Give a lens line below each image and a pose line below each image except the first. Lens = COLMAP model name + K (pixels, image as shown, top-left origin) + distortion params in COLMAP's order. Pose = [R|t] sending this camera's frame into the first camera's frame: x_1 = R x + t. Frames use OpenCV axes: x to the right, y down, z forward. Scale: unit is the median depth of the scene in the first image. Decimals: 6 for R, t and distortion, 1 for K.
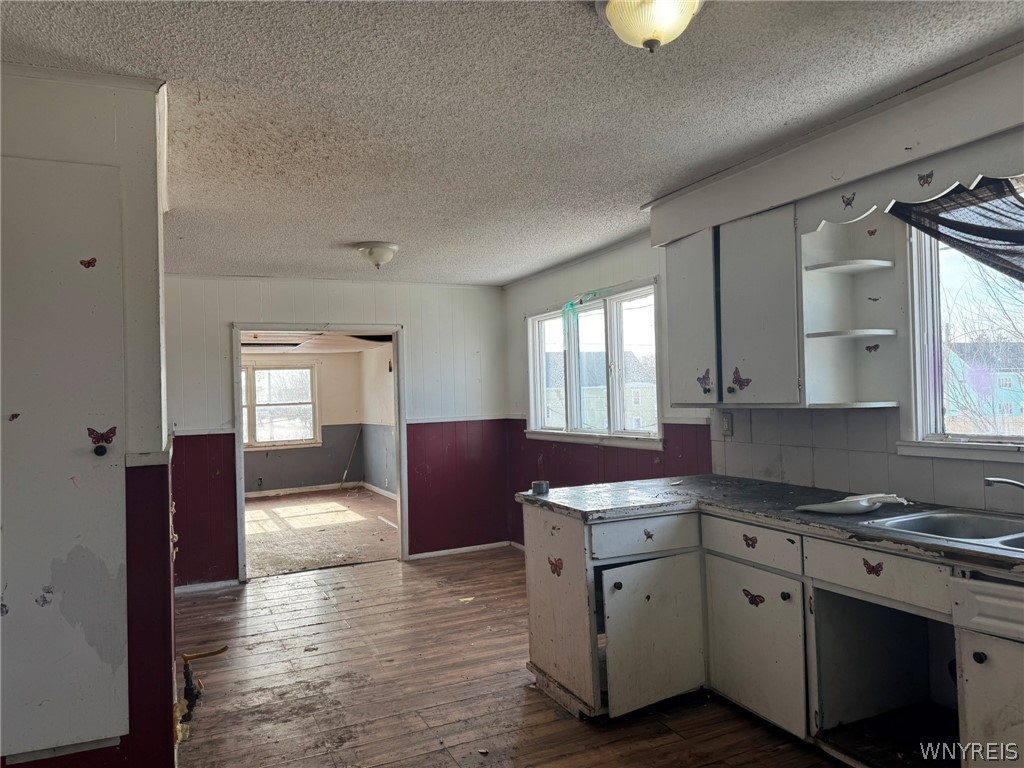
lens RADIAL K [[715.7, 0, 513.0], [0, 715.7, 387.1], [0, 0, 1]] dist [0.032551, -0.019560]
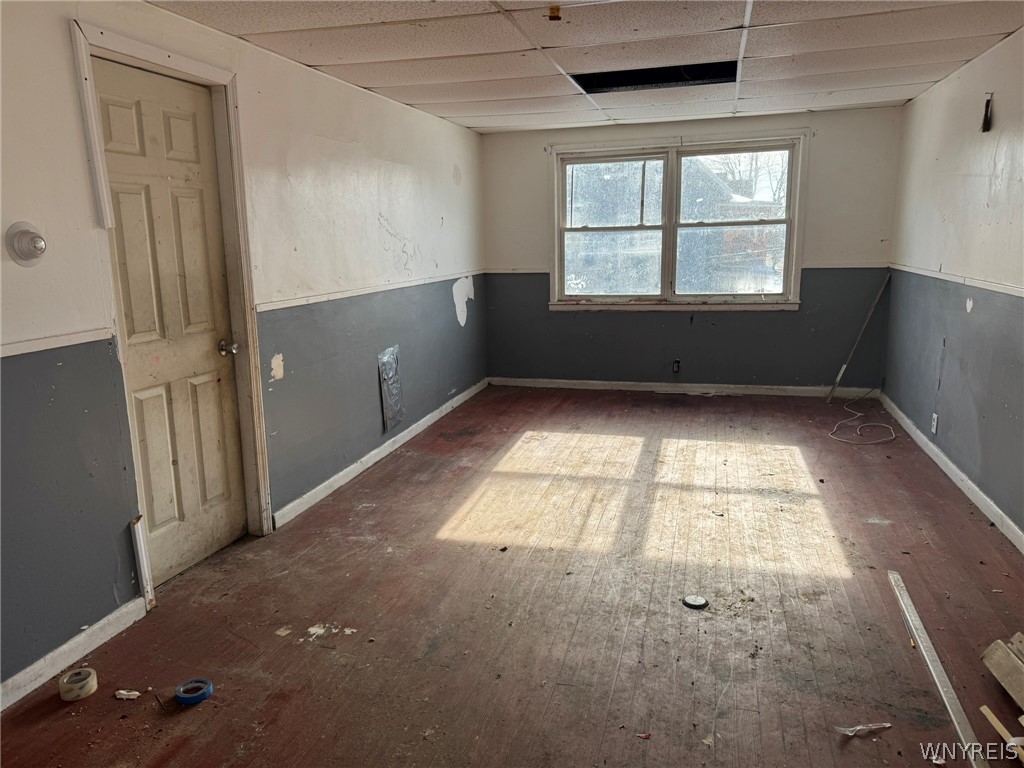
lens RADIAL K [[715.7, 0, 514.7], [0, 715.7, 385.2], [0, 0, 1]] dist [0.032551, -0.019560]
pose [[0.750628, 0.154265, -0.642464, -0.085481], [0.005049, 0.970995, 0.239048, 0.012249], [0.660706, -0.182679, 0.728077, 0.496991]]
